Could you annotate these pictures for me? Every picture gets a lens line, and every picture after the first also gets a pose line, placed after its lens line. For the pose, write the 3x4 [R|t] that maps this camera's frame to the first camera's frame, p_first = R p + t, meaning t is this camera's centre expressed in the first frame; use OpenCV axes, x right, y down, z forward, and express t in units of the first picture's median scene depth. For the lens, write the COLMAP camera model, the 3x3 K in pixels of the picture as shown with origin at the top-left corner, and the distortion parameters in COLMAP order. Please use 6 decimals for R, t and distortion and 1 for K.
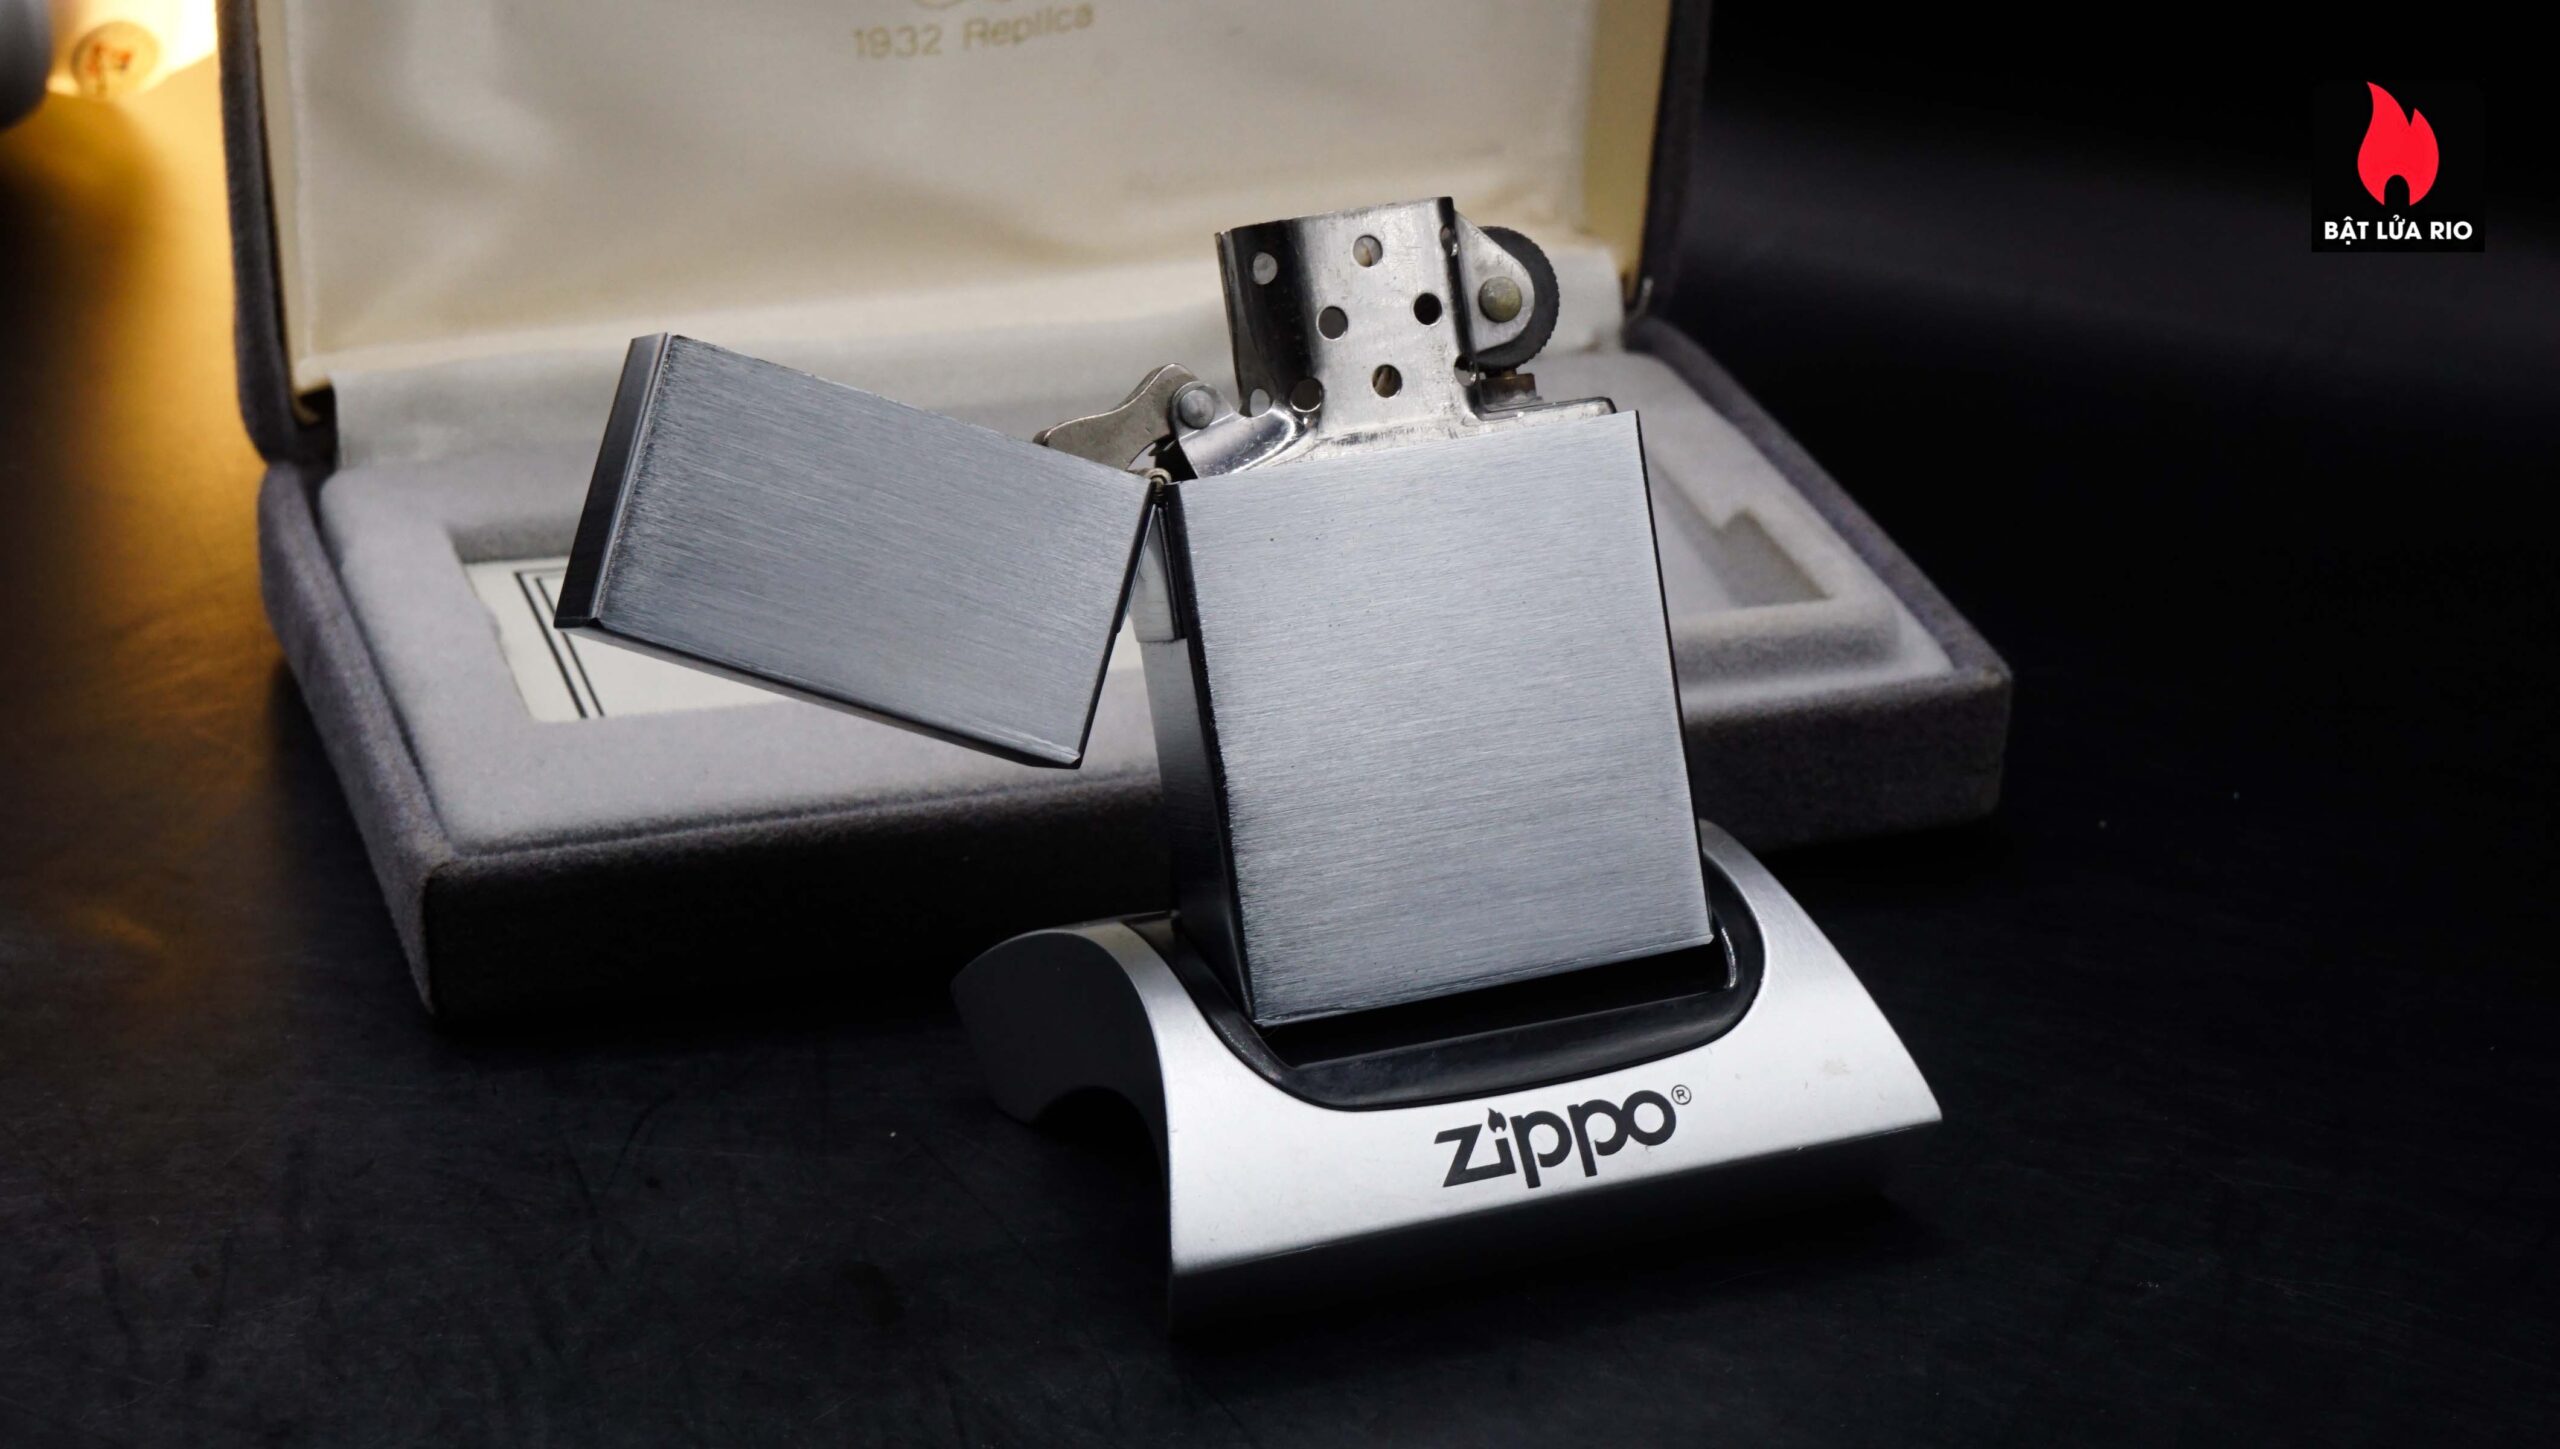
lens RADIAL K [[6216.3, 0, 1294.5], [0, 6216.3, 737.0], [0, 0, 1]] dist [0.114552, 0.000000]
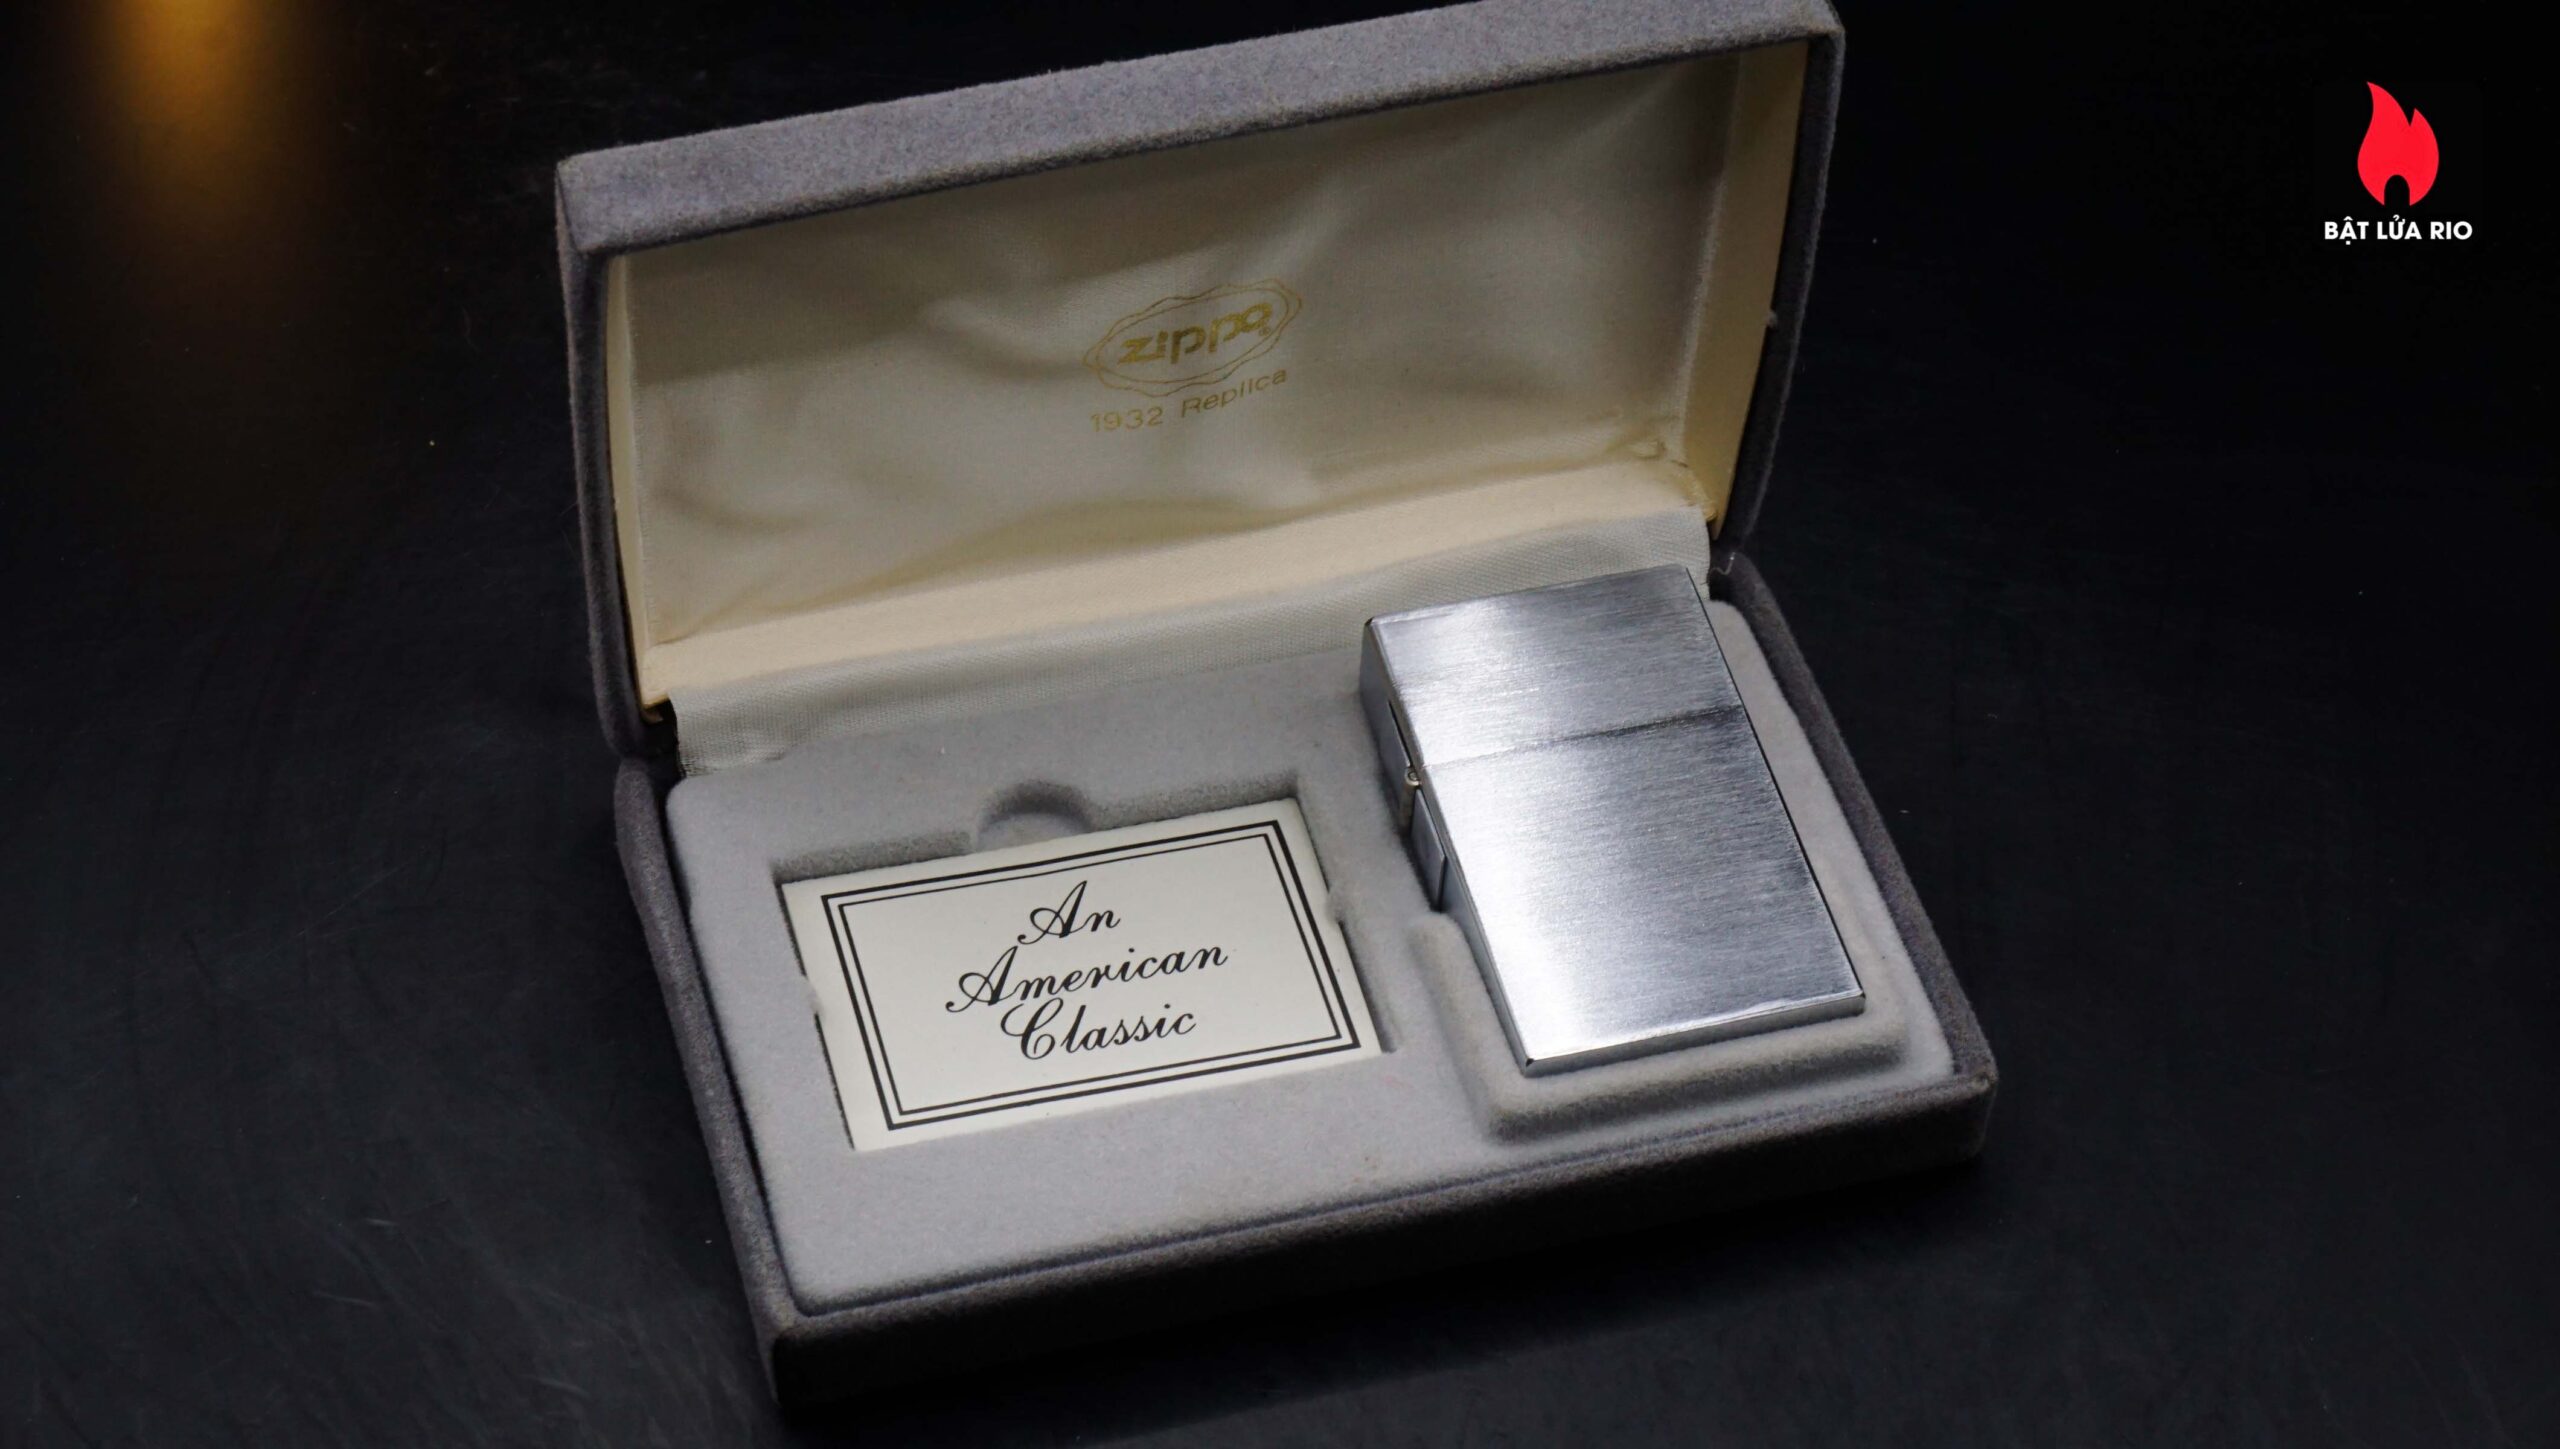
lens RADIAL K [[5720.8, 0, 1230.4], [0, 5720.8, 642.0], [0, 0, 1]] dist [-0.011604, 0.000000]
pose [[0.999508, 0.024102, -0.020082, -0.022048], [-0.015271, 0.932962, 0.359650, -0.540787], [0.027404, -0.359166, 0.932871, -0.071477]]
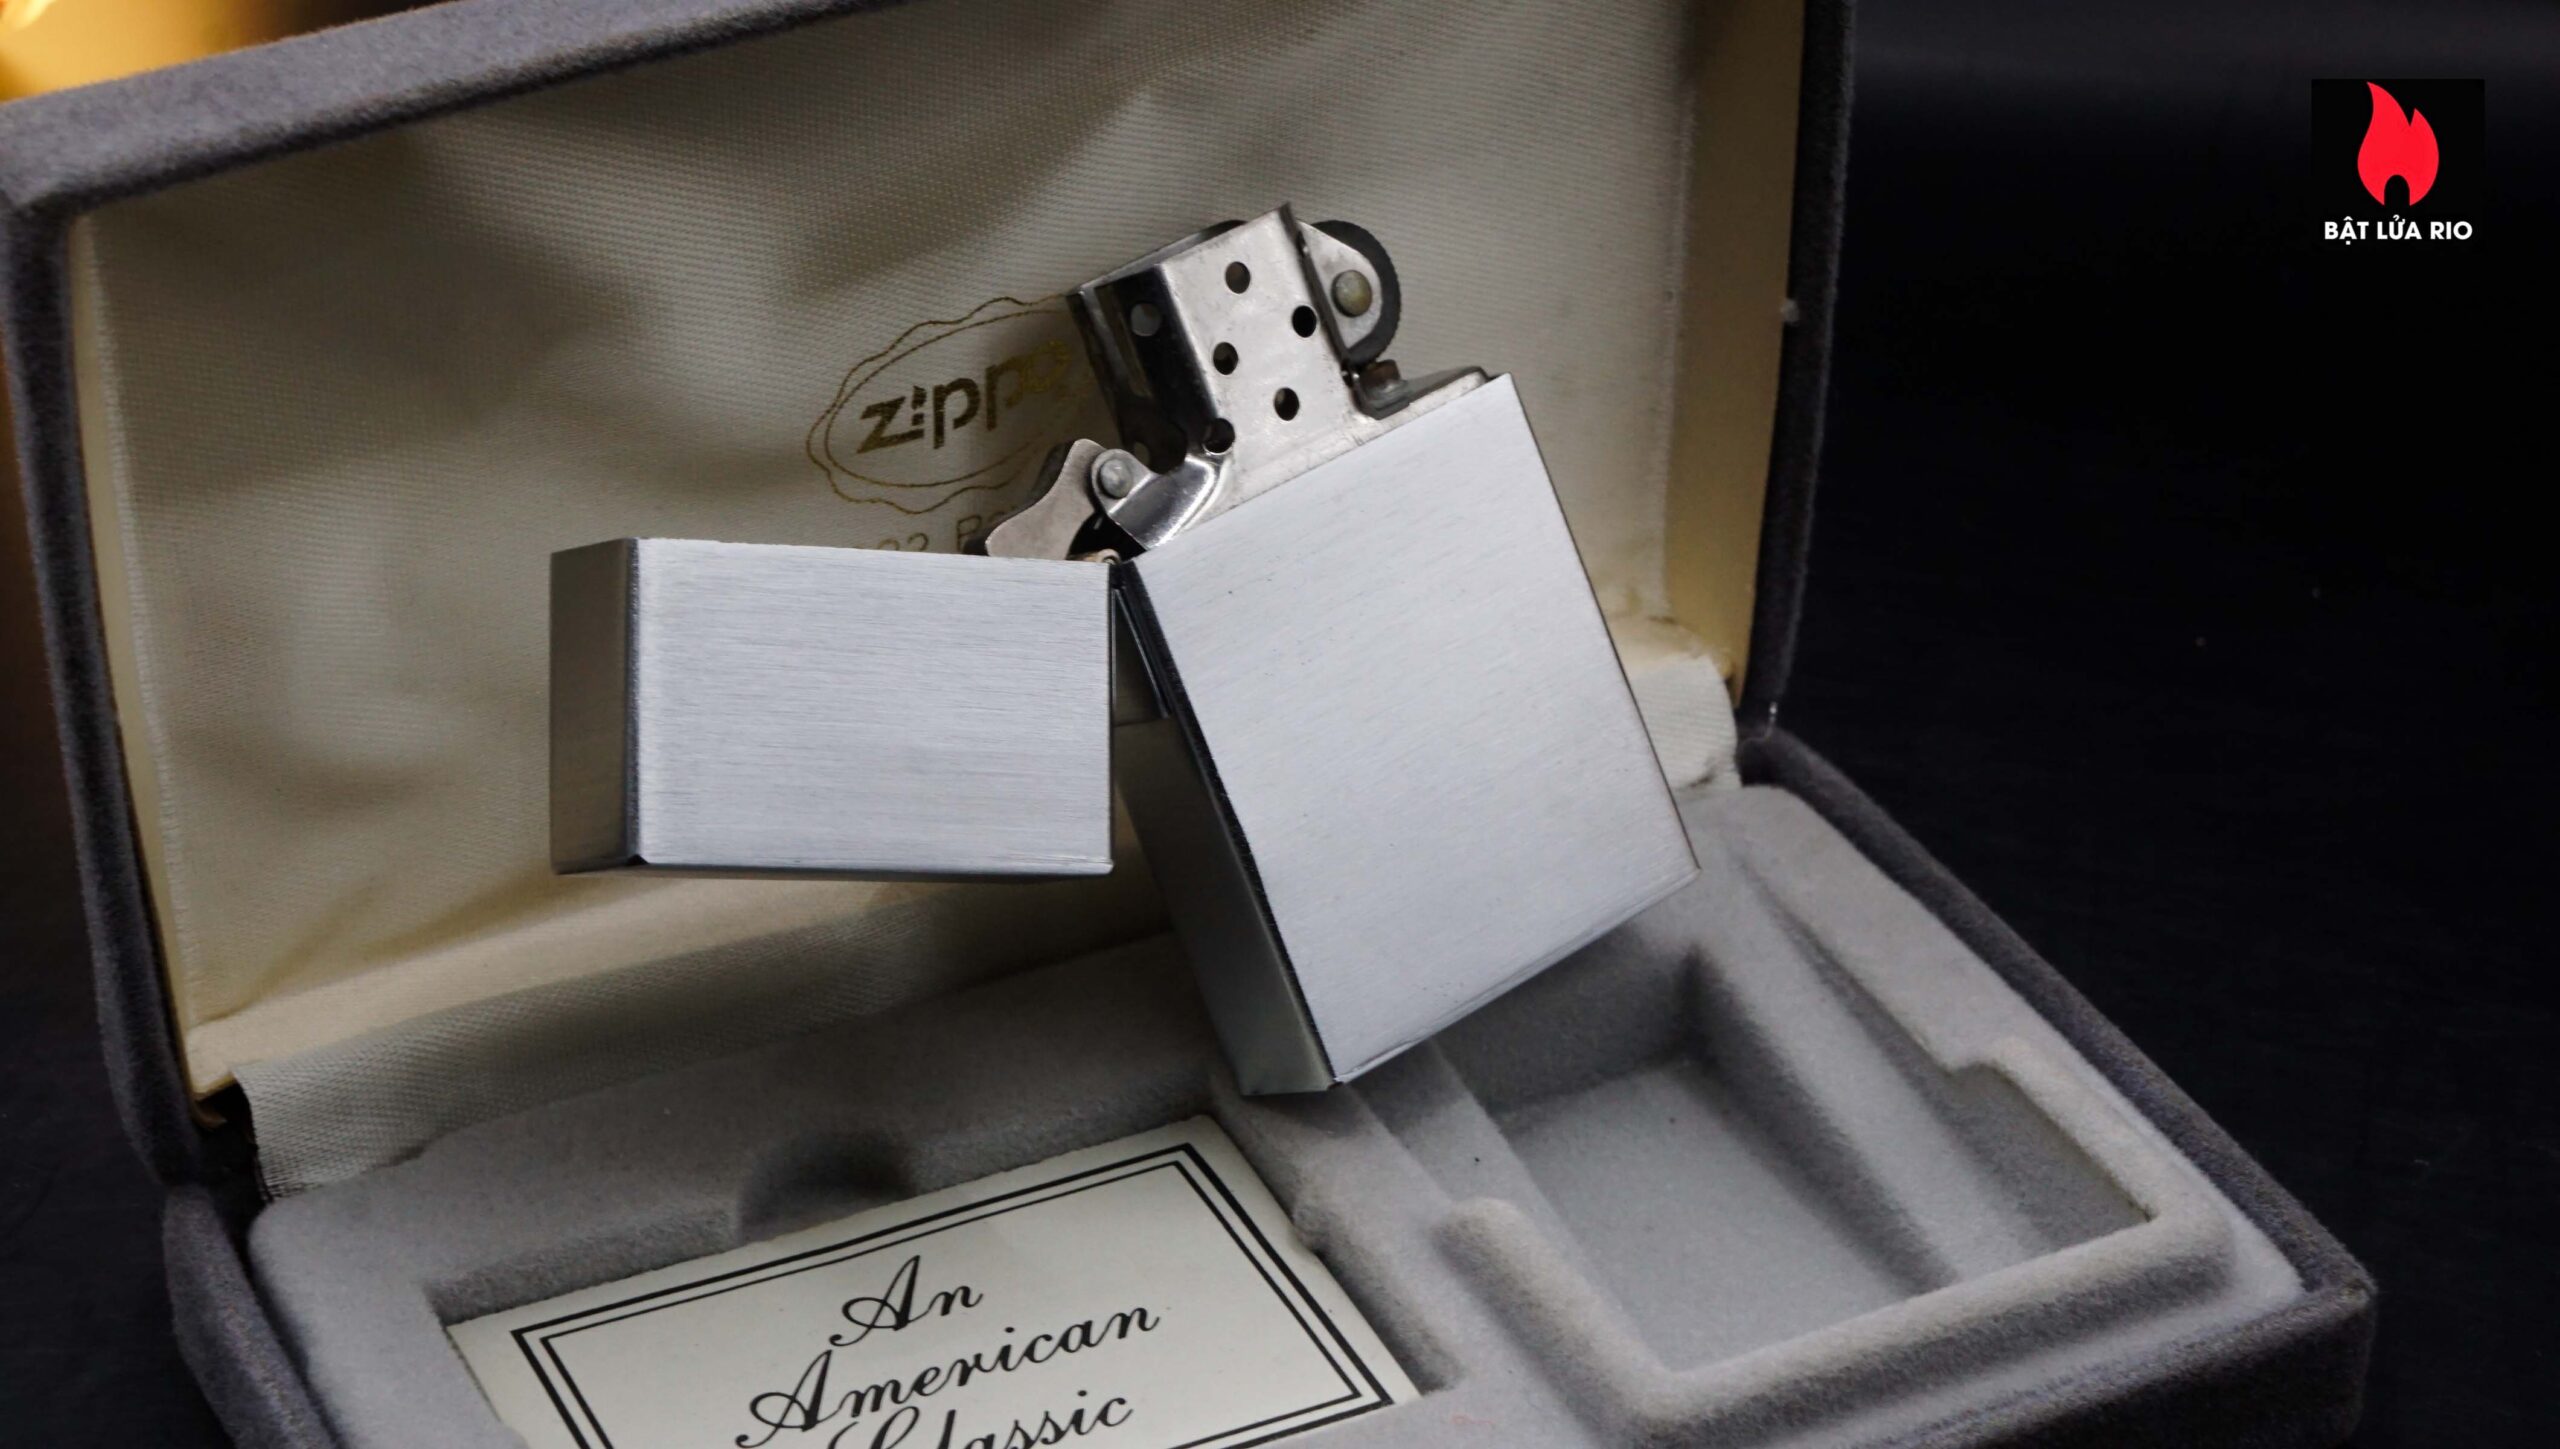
lens RADIAL K [[5720.8, 0, 1261.8], [0, 5720.8, 657.1], [0, 0, 1]] dist [-0.011604, 0.000000]
pose [[0.988362, -0.114881, 0.099710, -0.102037], [0.103464, 0.988196, 0.112975, -0.203564], [-0.111512, -0.101344, 0.988582, 0.290476]]
